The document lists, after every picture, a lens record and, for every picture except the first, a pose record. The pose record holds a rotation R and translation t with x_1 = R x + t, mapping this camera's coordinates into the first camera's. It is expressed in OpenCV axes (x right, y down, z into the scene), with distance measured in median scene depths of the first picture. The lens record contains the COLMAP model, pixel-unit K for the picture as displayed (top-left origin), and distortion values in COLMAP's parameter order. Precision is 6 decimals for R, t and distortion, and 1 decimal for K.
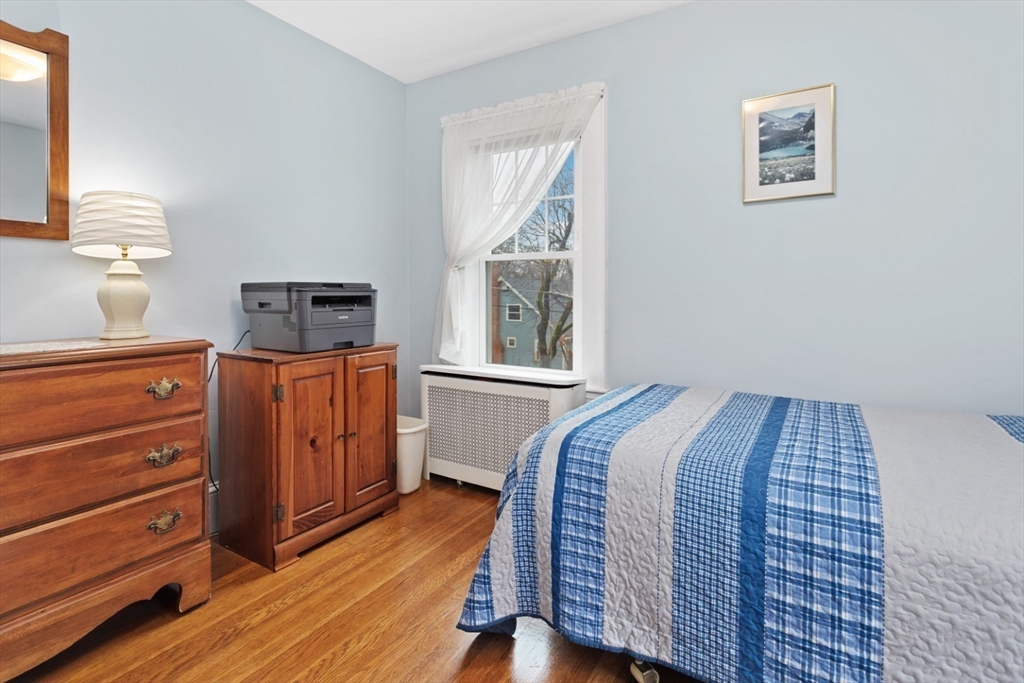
lens RADIAL K [[491.1, 0, 512.6], [0, 491.1, 296.7], [0, 0, 1]] dist [-0.000724, -0.000209]
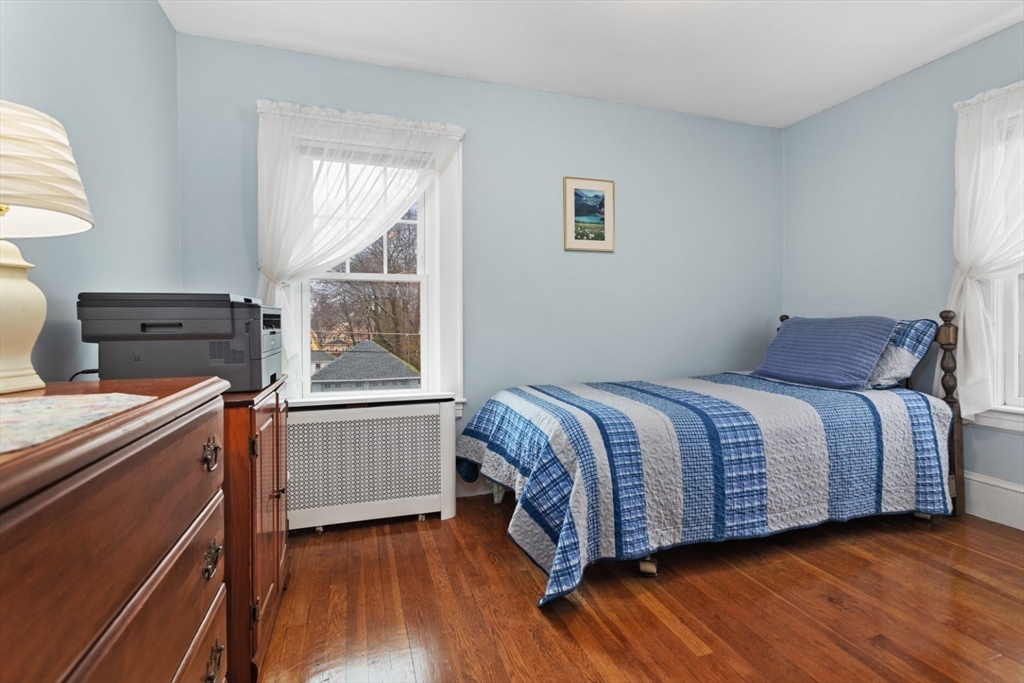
lens RADIAL K [[485.0, 0, 511.6], [0, 485.0, 323.6], [0, 0, 1]] dist [-0.001452, 0.000107]
pose [[0.647909, -0.008278, 0.761673, -1.111844], [0.008648, 0.999956, 0.003511, 0.022595], [-0.761669, 0.004312, 0.647952, 0.356388]]
